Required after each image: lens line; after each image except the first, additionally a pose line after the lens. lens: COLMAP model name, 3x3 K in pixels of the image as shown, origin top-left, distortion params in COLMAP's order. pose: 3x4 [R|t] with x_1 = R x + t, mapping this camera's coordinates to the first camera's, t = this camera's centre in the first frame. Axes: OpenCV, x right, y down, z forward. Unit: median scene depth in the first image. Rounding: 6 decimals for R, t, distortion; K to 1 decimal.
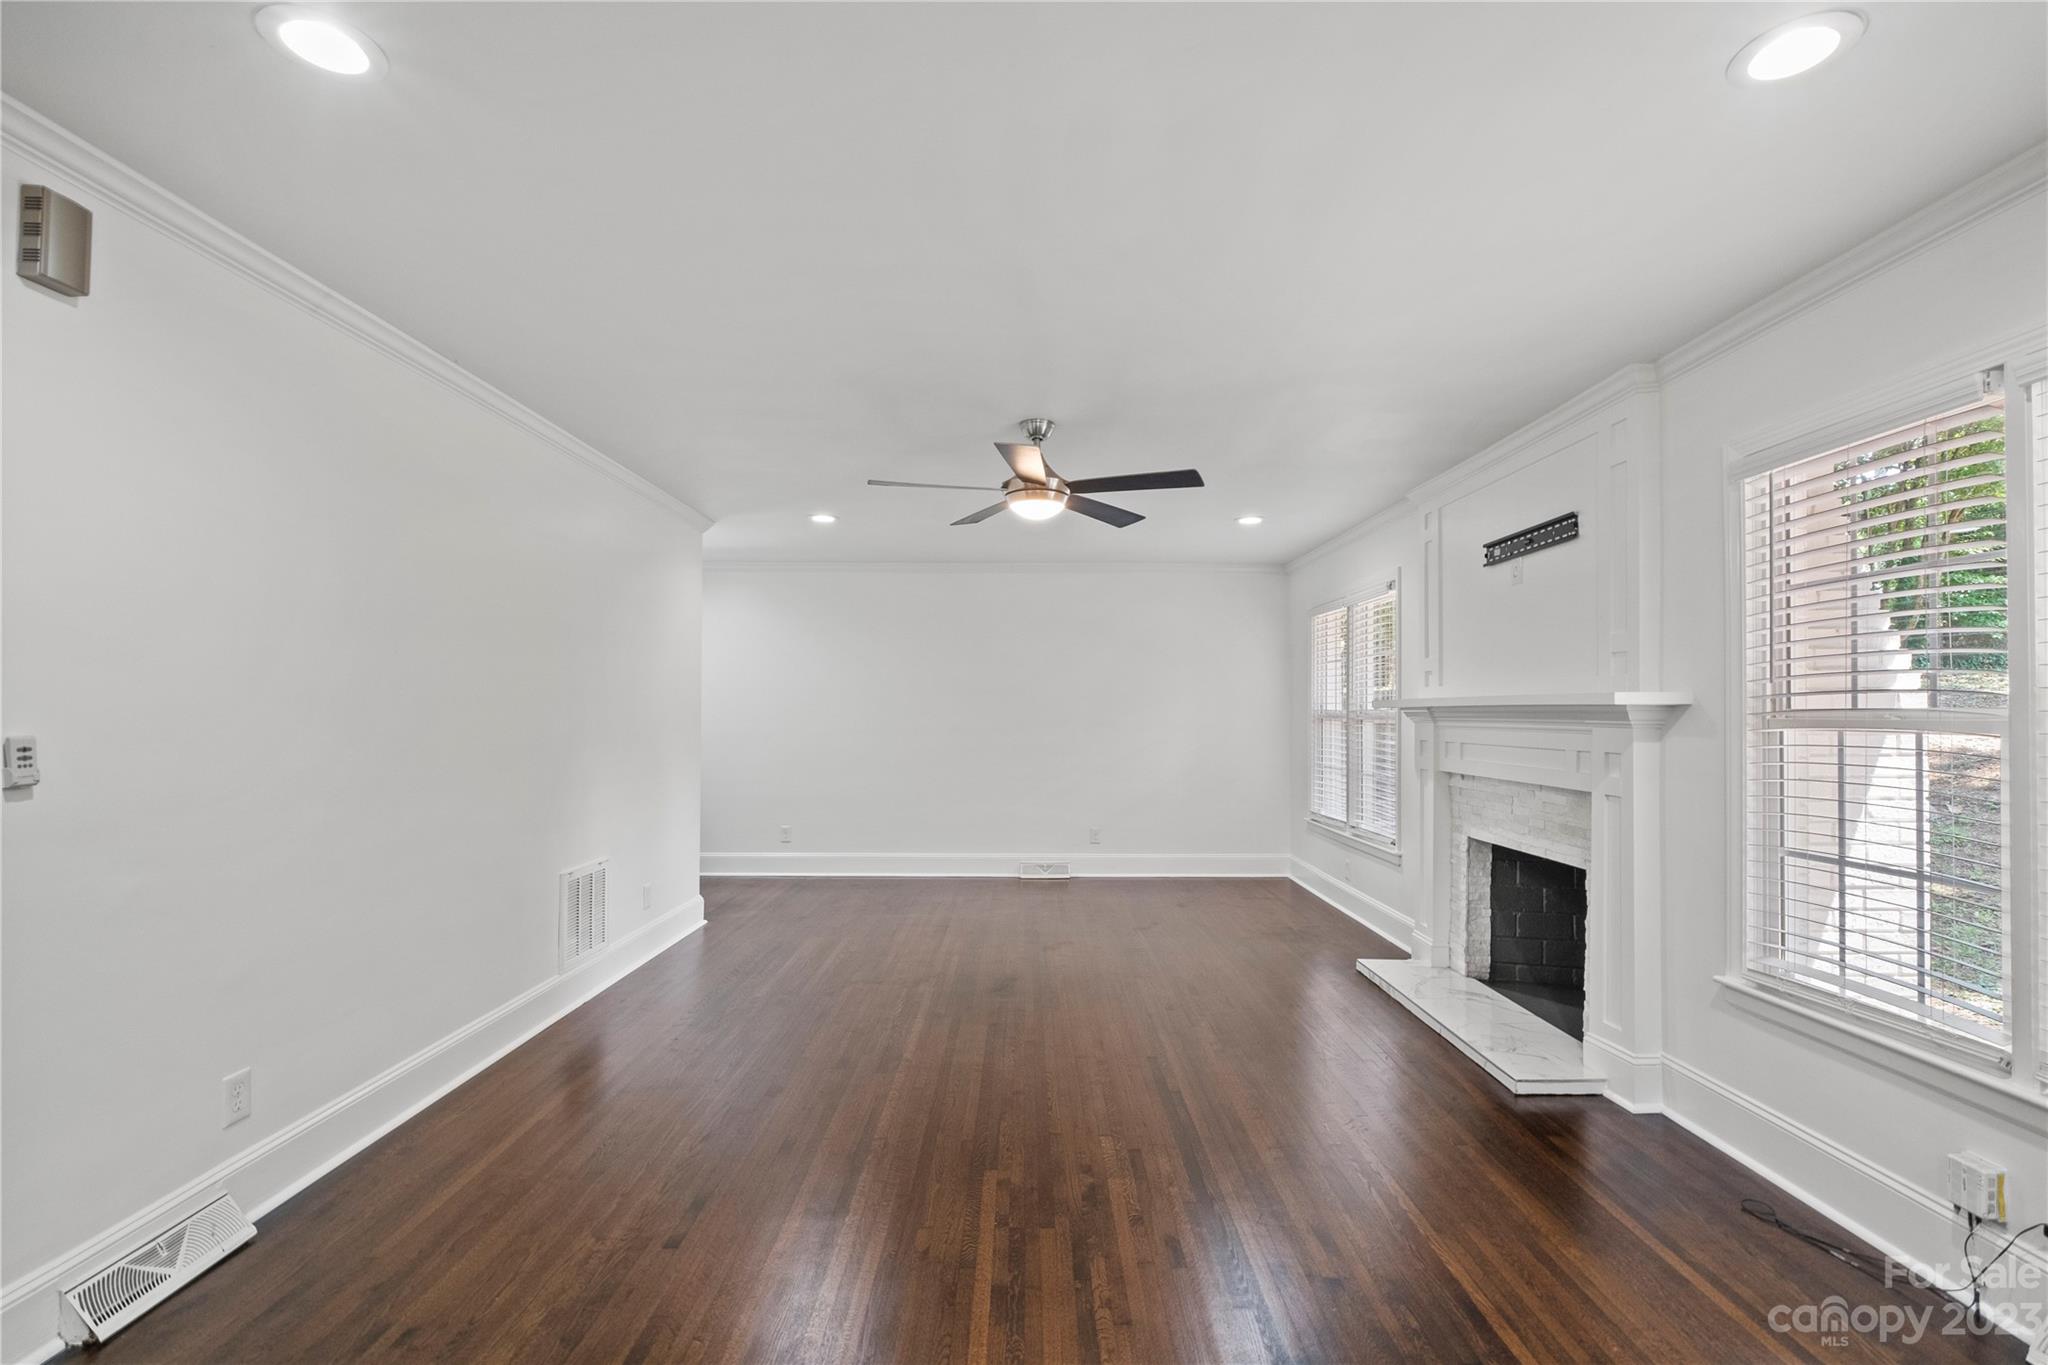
lens RADIAL K [[891.6, 0, 1032.5], [0, 891.6, 694.7], [0, 0, 1]] dist [-0.001563, -0.001601]
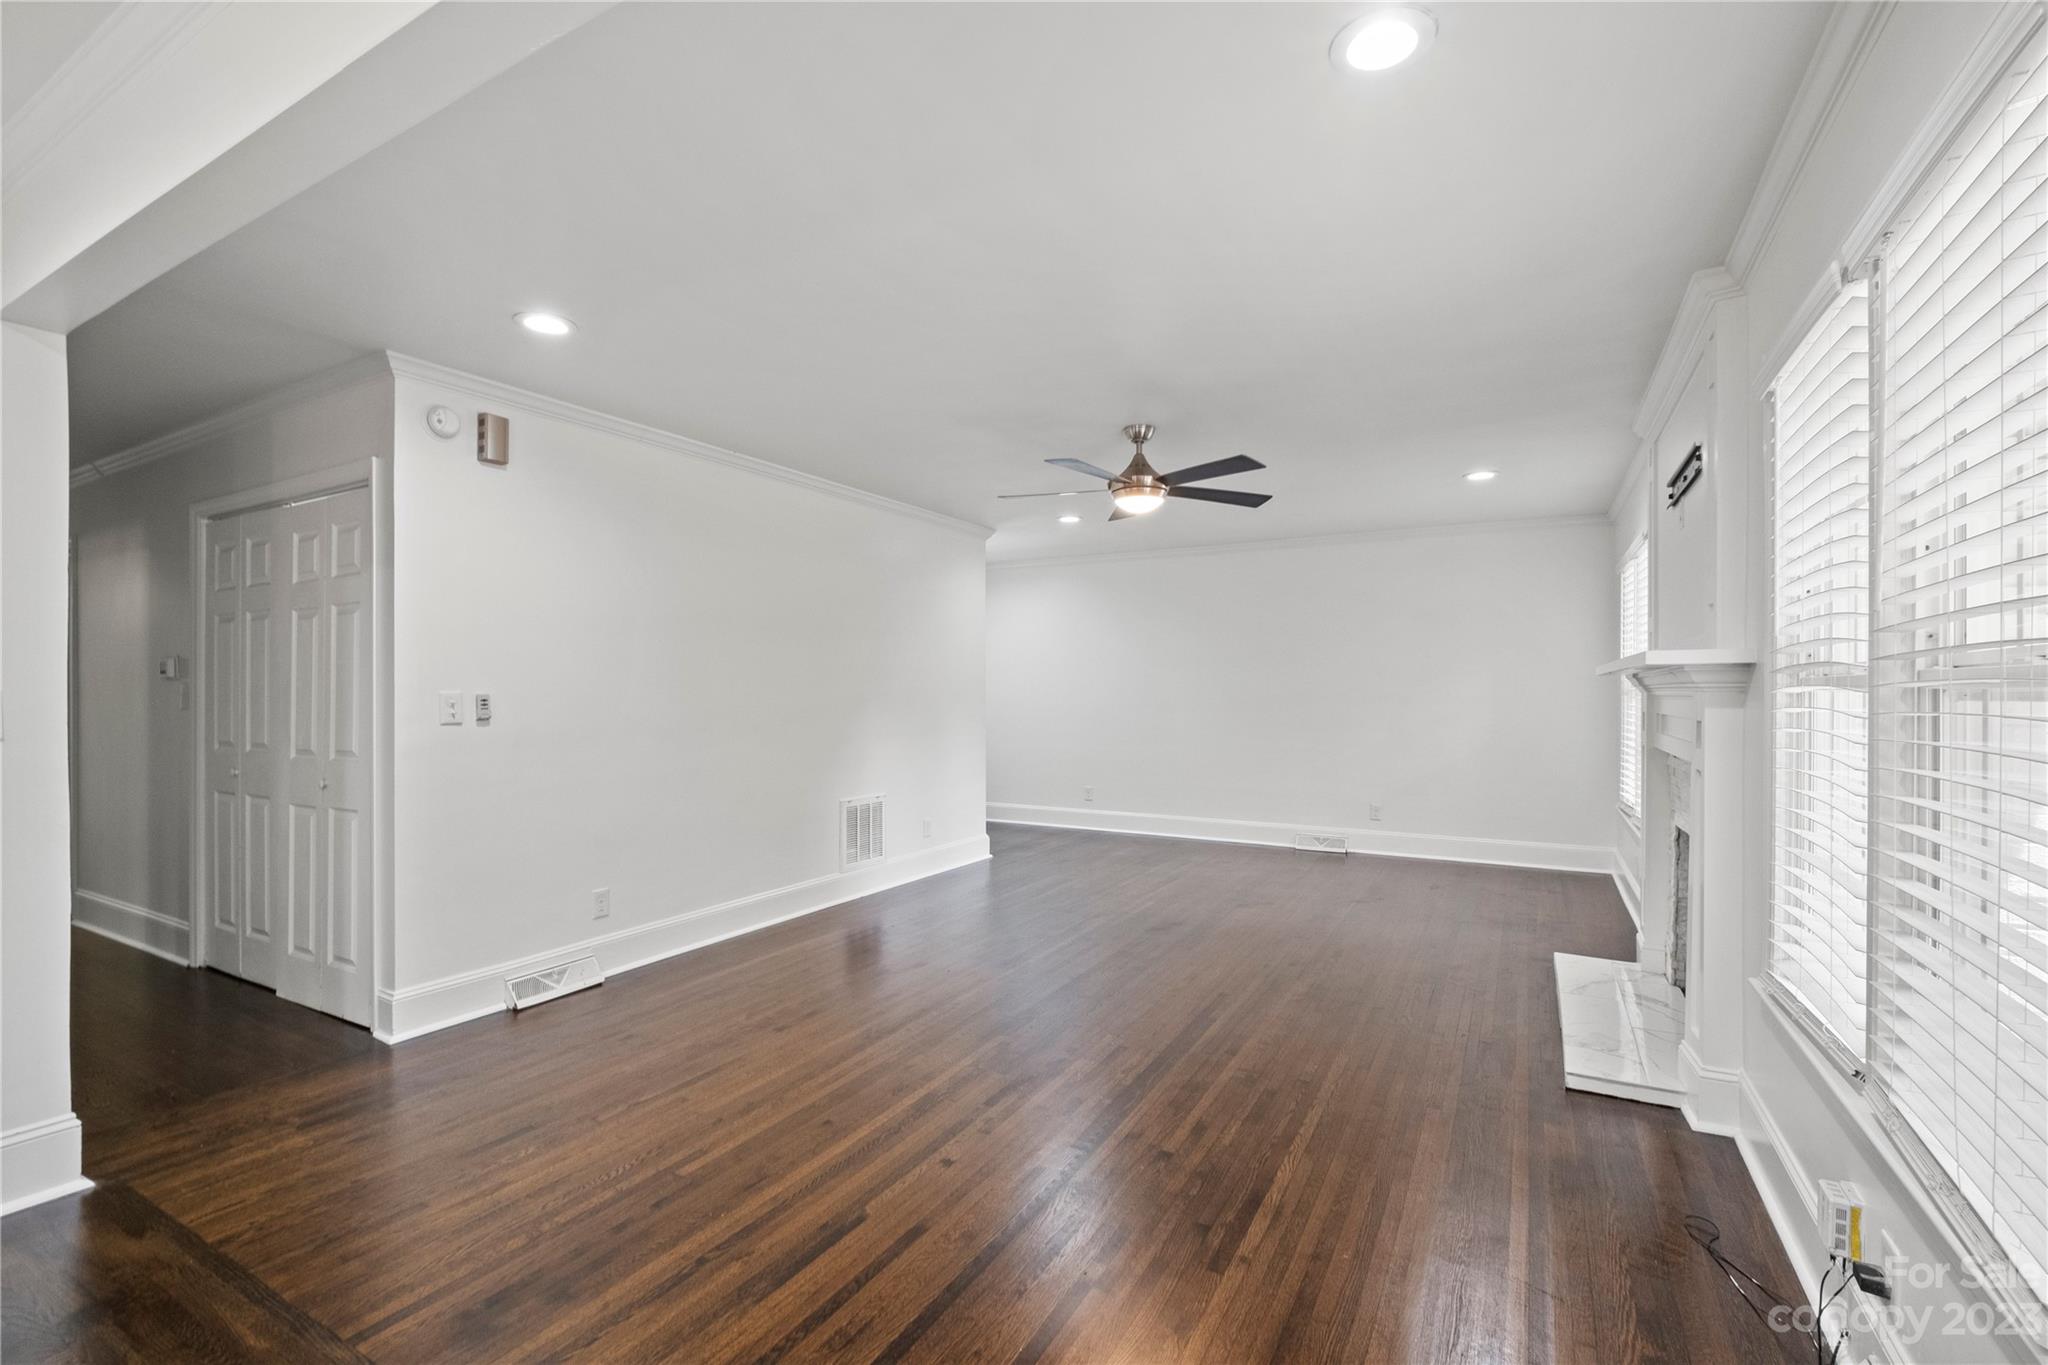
lens RADIAL K [[892.1, 0, 1031.1], [0, 892.1, 689.2], [0, 0, 1]] dist [0.009880, -0.008804]
pose [[0.870252, -0.004620, -0.492585, 0.447598], [0.012612, 0.999837, 0.012905, 0.012877], [0.492445, -0.017443, 0.870169, -0.066573]]
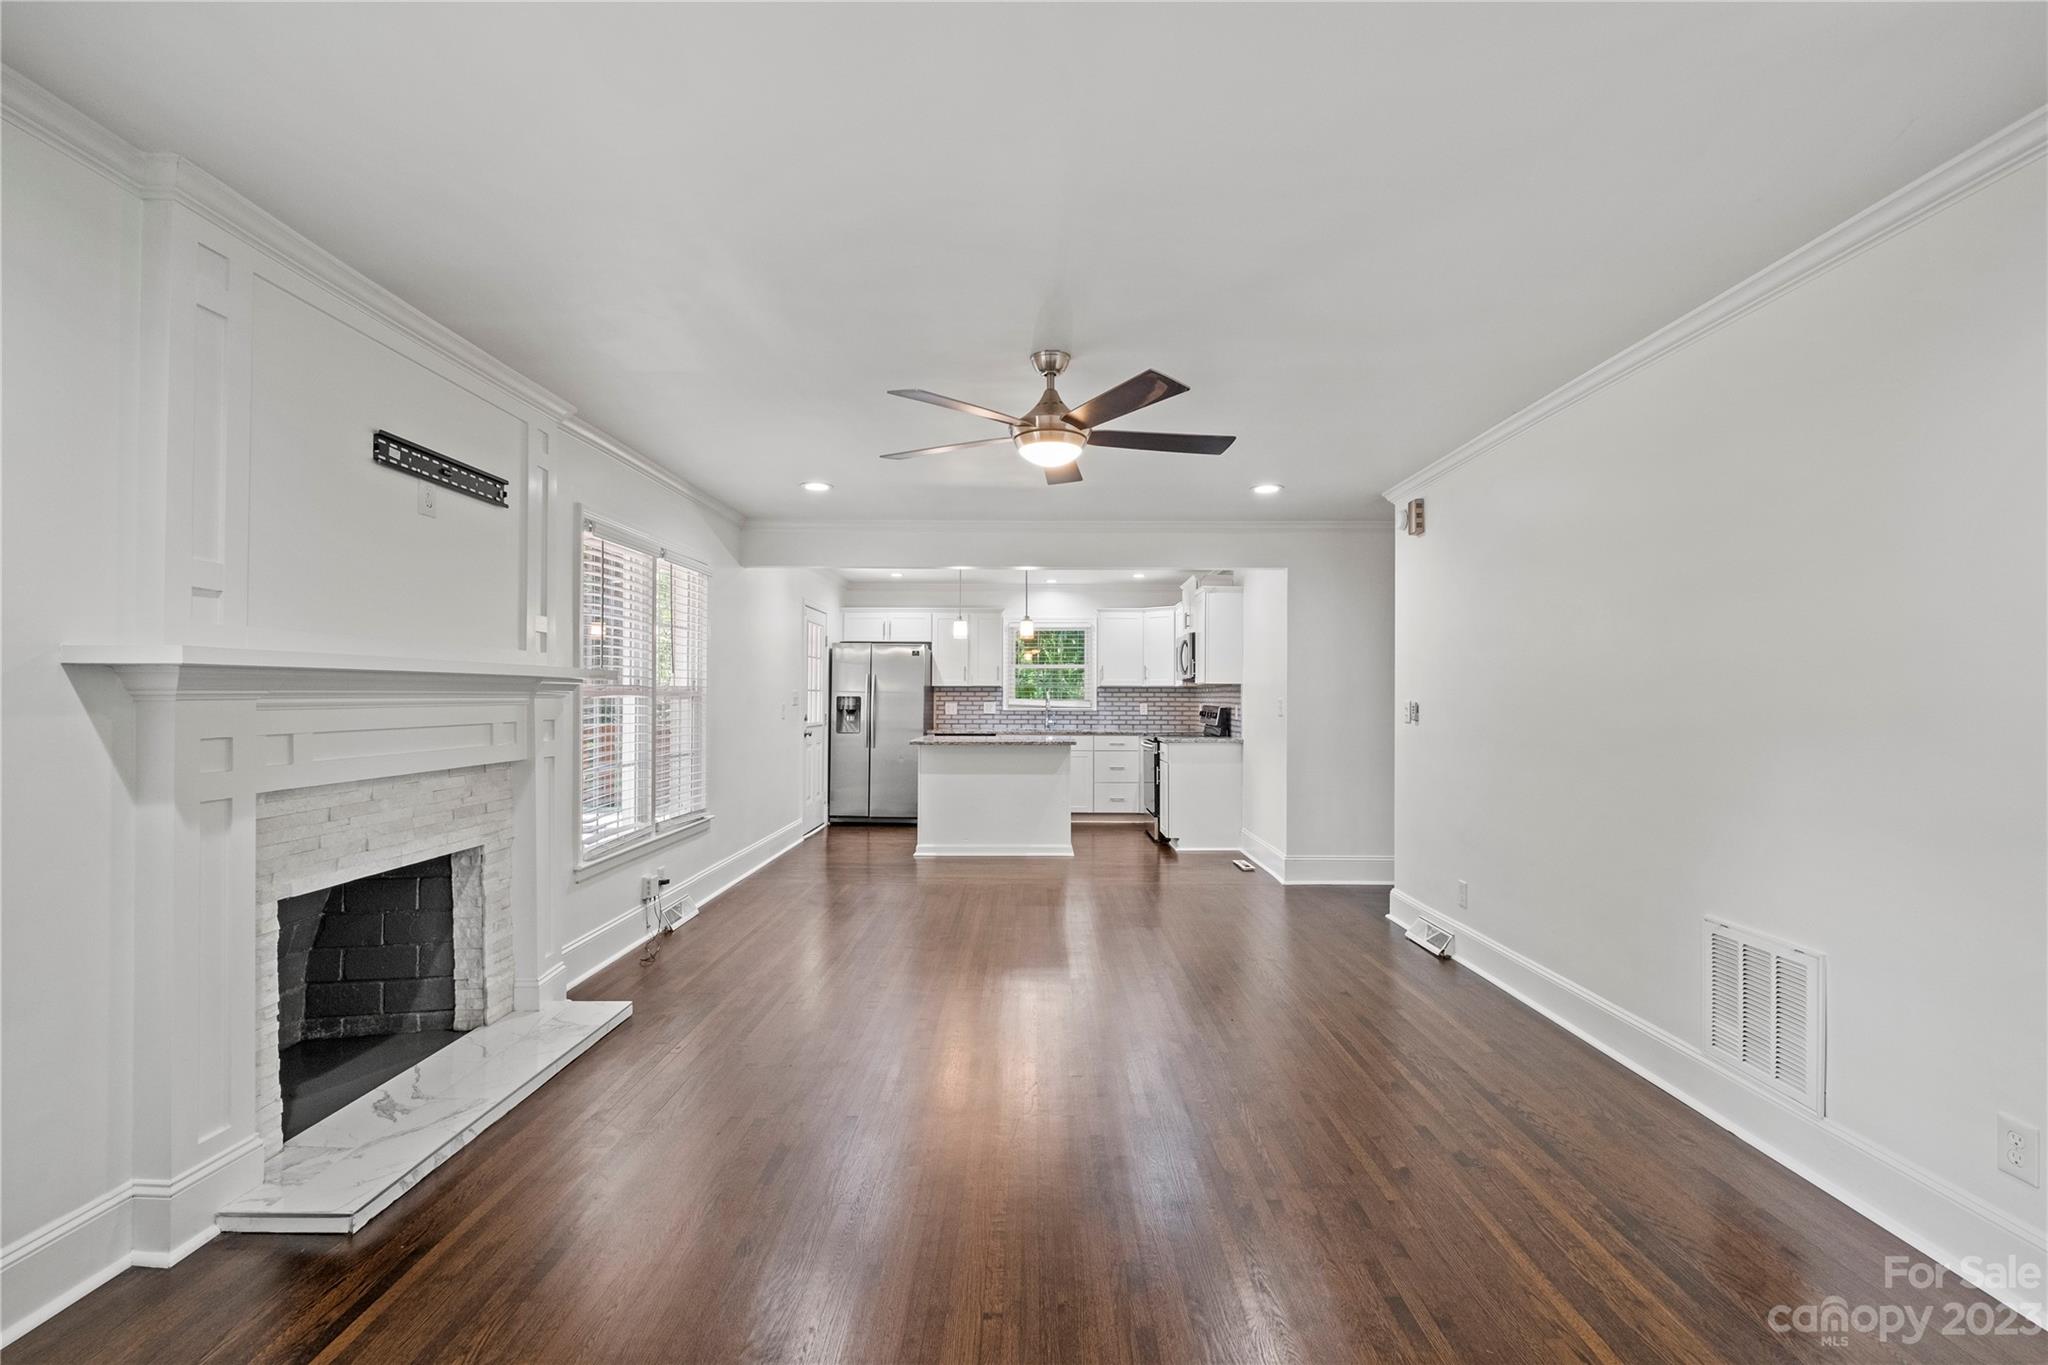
lens RADIAL K [[895.0, 0, 1031.4], [0, 895.0, 684.0], [0, 0, 1]] dist [-0.003138, -0.001166]
pose [[-0.999905, -0.009116, 0.010312, 0.013352], [-0.009435, 0.999464, -0.031344, 0.042659], [-0.010021, -0.031438, -0.999455, 1.871057]]
